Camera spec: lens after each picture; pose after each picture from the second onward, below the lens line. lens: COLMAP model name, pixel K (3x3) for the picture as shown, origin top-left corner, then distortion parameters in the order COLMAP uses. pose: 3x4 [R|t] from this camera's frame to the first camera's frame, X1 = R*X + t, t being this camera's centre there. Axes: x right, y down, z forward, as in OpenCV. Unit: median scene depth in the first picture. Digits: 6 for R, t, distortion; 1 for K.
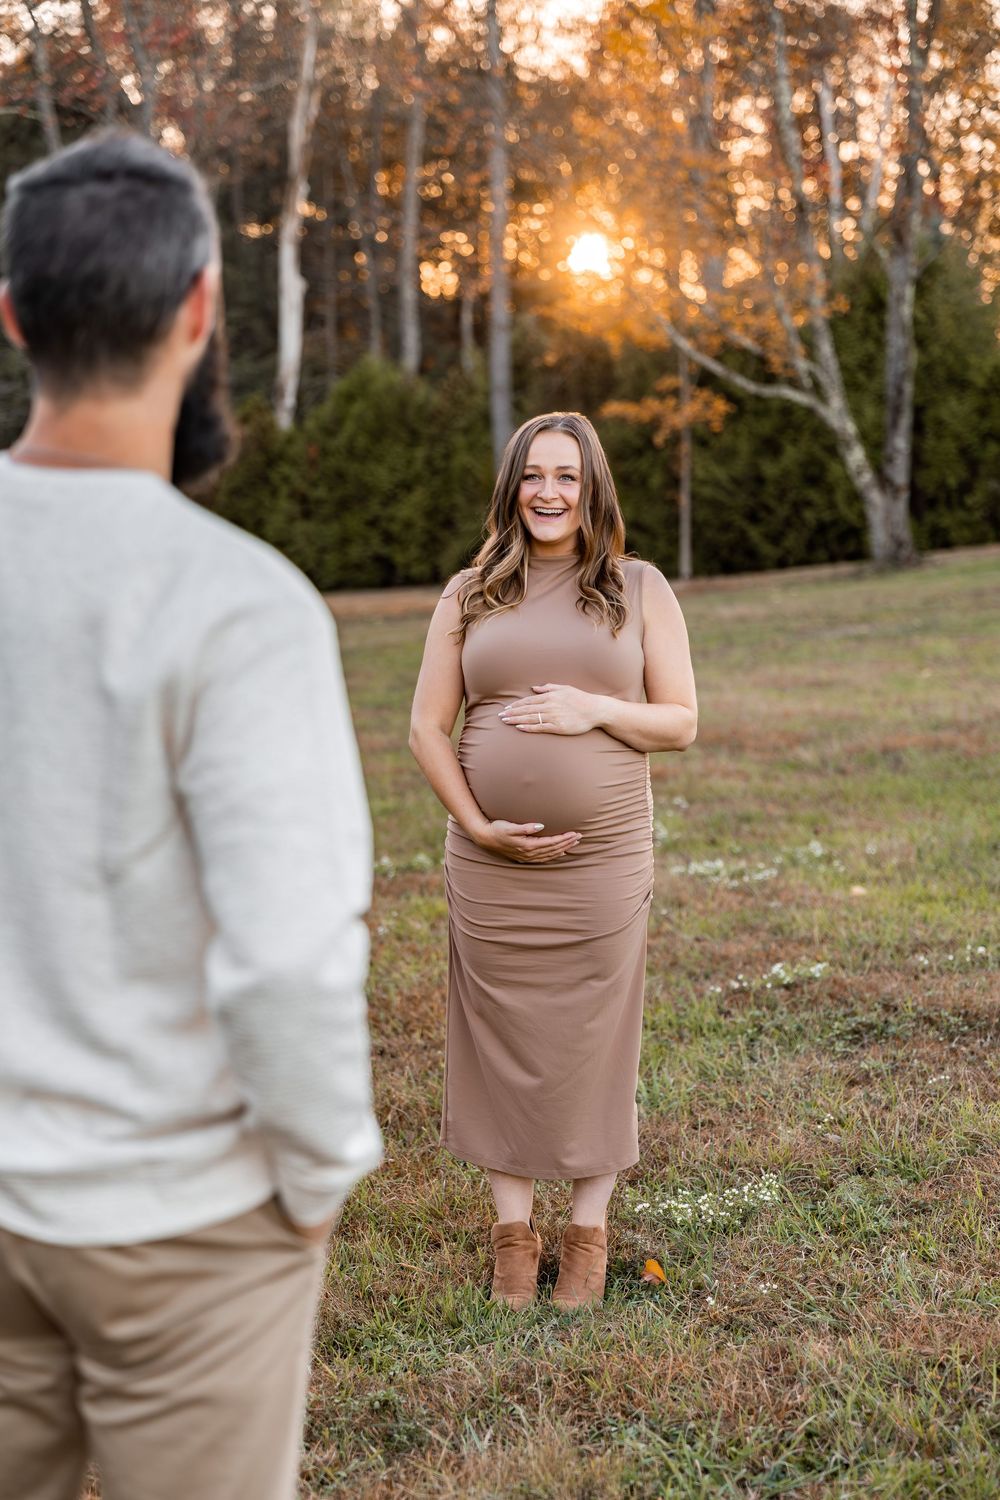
lens RADIAL K [[2735.4, 0, 500.0], [0, 2735.4, 750.0], [0, 0, 1]] dist [0.023289, -0.157487]
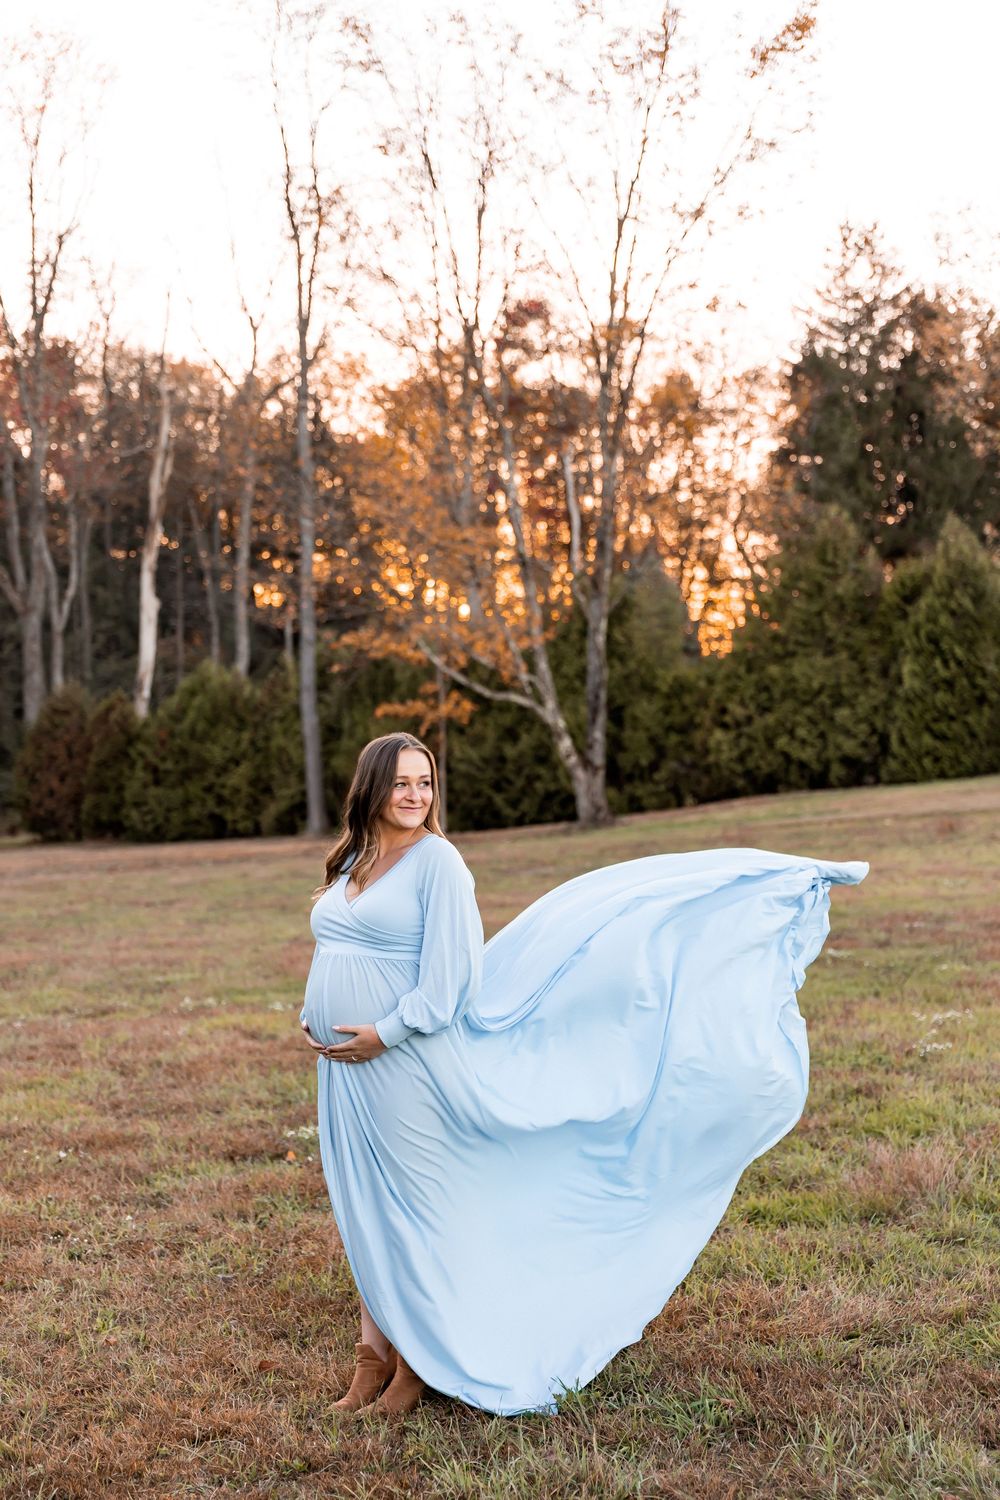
lens RADIAL K [[2324.8, 0, 500.0], [0, 2324.8, 750.0], [0, 0, 1]] dist [0.108299, 0.015573]
pose [[0.997300, 0.009292, 0.072848, 0.010845], [-0.002119, 0.995191, -0.097934, 0.006738], [-0.073408, 0.097515, 0.992523, -0.111181]]
